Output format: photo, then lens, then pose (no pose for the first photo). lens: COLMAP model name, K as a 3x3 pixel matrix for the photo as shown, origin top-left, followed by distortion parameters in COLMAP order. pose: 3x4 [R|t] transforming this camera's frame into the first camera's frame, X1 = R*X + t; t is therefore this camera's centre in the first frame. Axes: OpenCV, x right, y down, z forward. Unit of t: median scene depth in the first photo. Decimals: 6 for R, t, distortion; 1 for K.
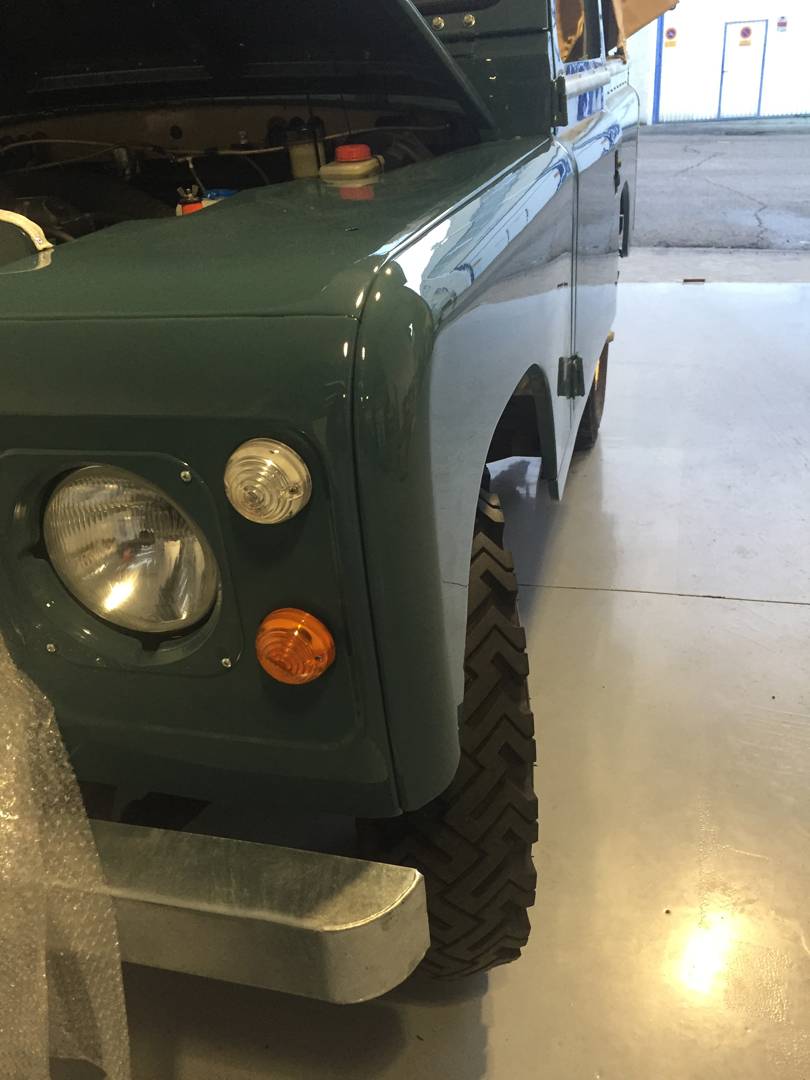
lens RADIAL K [[904.7, 0, 405.0], [0, 904.7, 540.0], [0, 0, 1]] dist [0.061267, -0.083850]
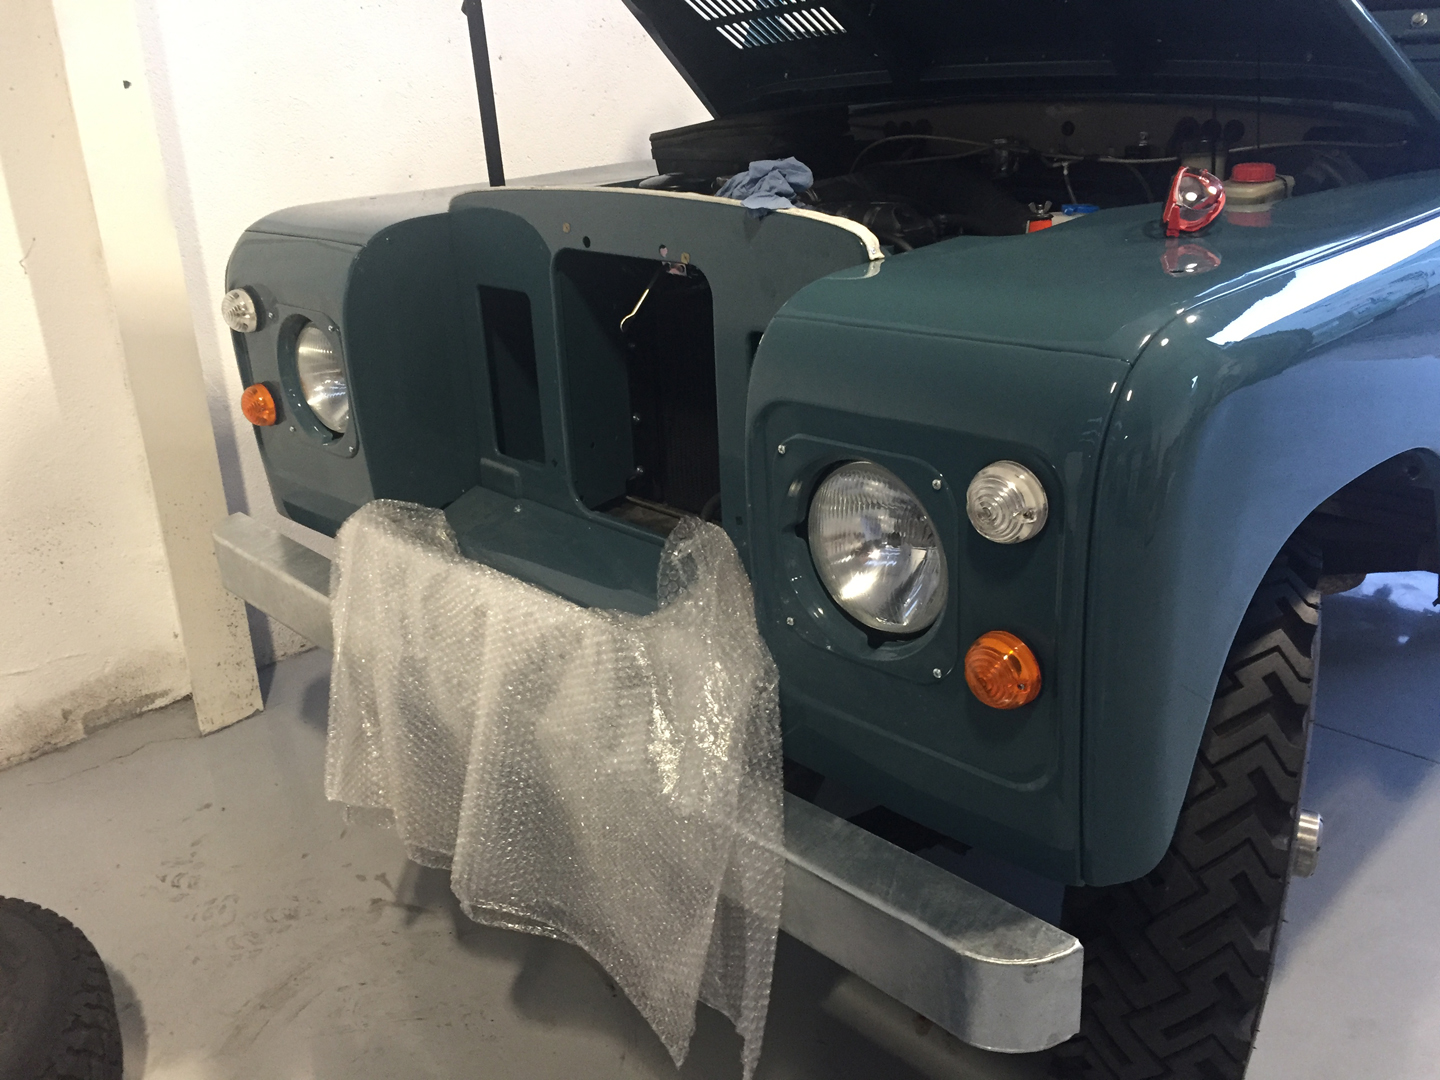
lens RADIAL K [[1206.3, 0, 720.0], [0, 1206.3, 540.0], [0, 0, 1]] dist [0.061267, -0.083850]
pose [[0.862319, 0.210484, -0.460547, 0.183277], [-0.238147, 0.971227, -0.002021, 0.050092], [0.446870, 0.111420, 0.887633, -0.325025]]
